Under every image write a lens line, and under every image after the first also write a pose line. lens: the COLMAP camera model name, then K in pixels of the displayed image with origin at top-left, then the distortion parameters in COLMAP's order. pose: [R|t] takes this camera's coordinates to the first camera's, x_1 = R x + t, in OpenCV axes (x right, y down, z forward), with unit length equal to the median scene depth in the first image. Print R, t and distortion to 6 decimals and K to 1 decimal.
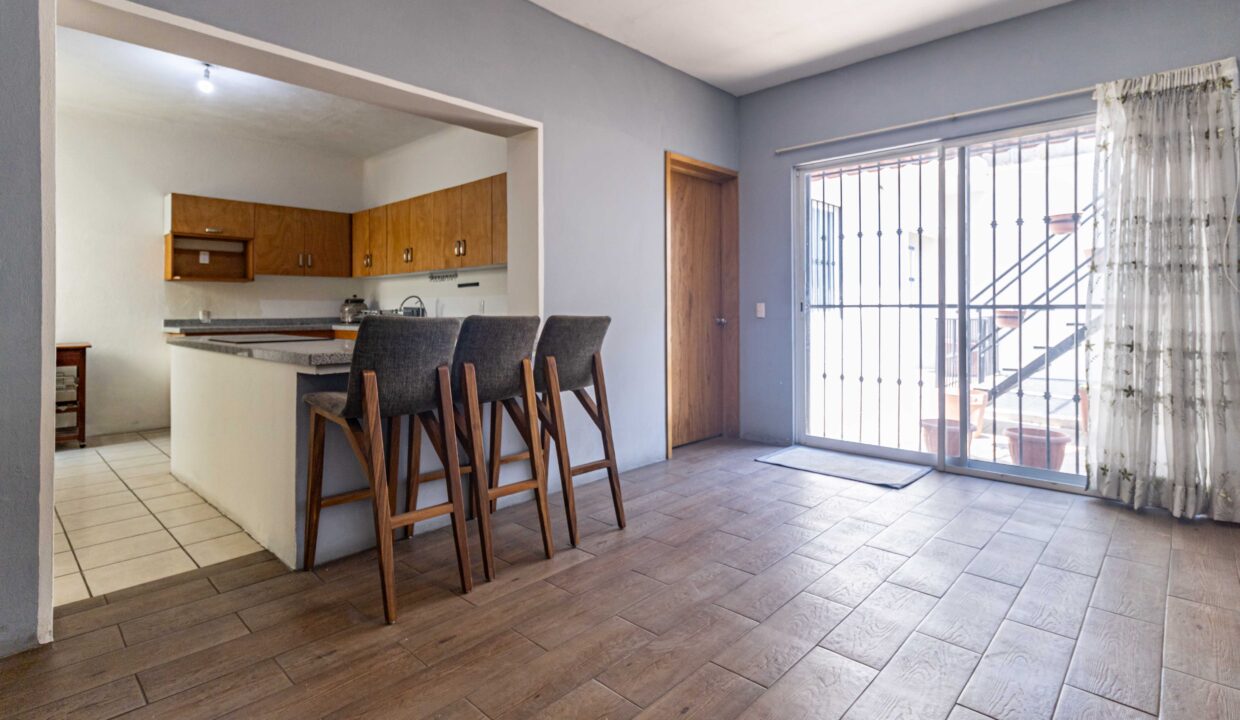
lens RADIAL K [[604.5, 0, 620.9], [0, 604.5, 305.5], [0, 0, 1]] dist [0.001635, 0.001103]
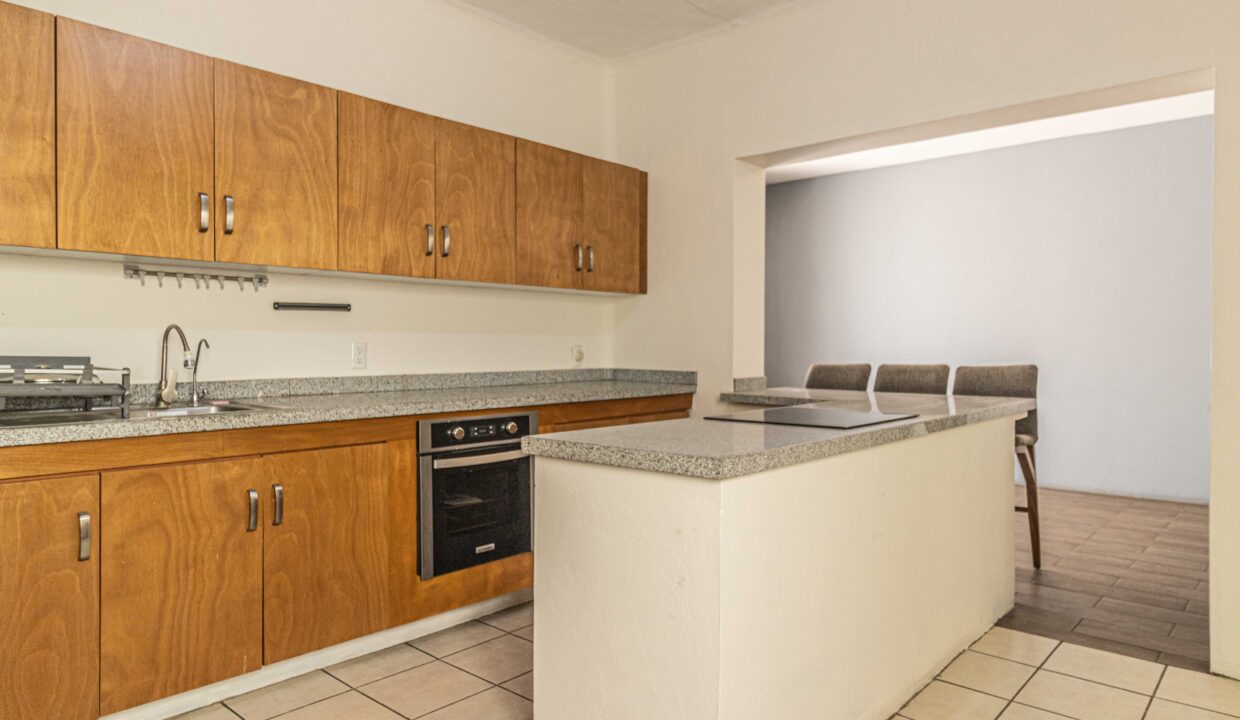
lens RADIAL K [[786.2, 0, 617.0], [0, 786.2, 353.7], [0, 0, 1]] dist [-0.001189, 0.000351]
pose [[-0.047402, -0.011632, 0.998808, -0.935360], [-0.010449, 0.999883, 0.011148, -0.008195], [-0.998821, -0.009908, -0.047518, 0.876018]]
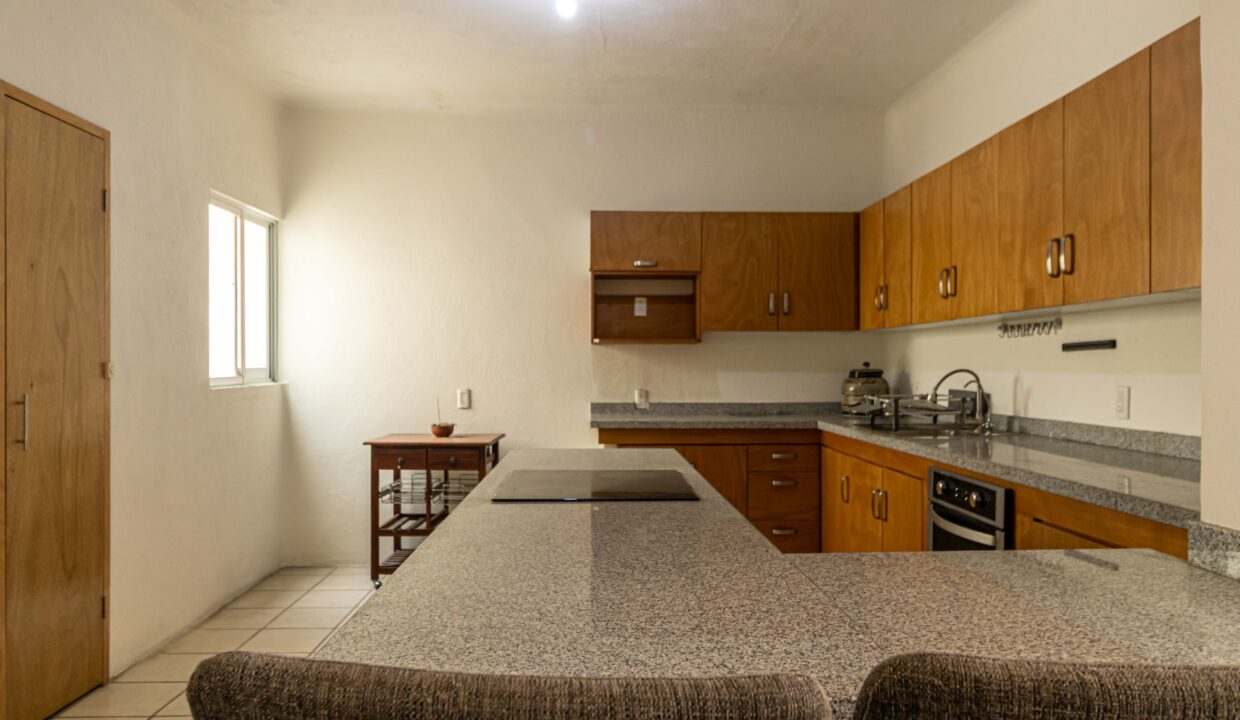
lens RADIAL K [[866.1, 0, 618.7], [0, 866.1, 365.4], [0, 0, 1]] dist [0.005865, 0.003011]
pose [[0.713161, 0.002344, -0.700996, -0.072784], [0.004233, 0.999962, 0.007650, -0.028771], [0.700987, -0.008423, 0.713124, 0.388577]]
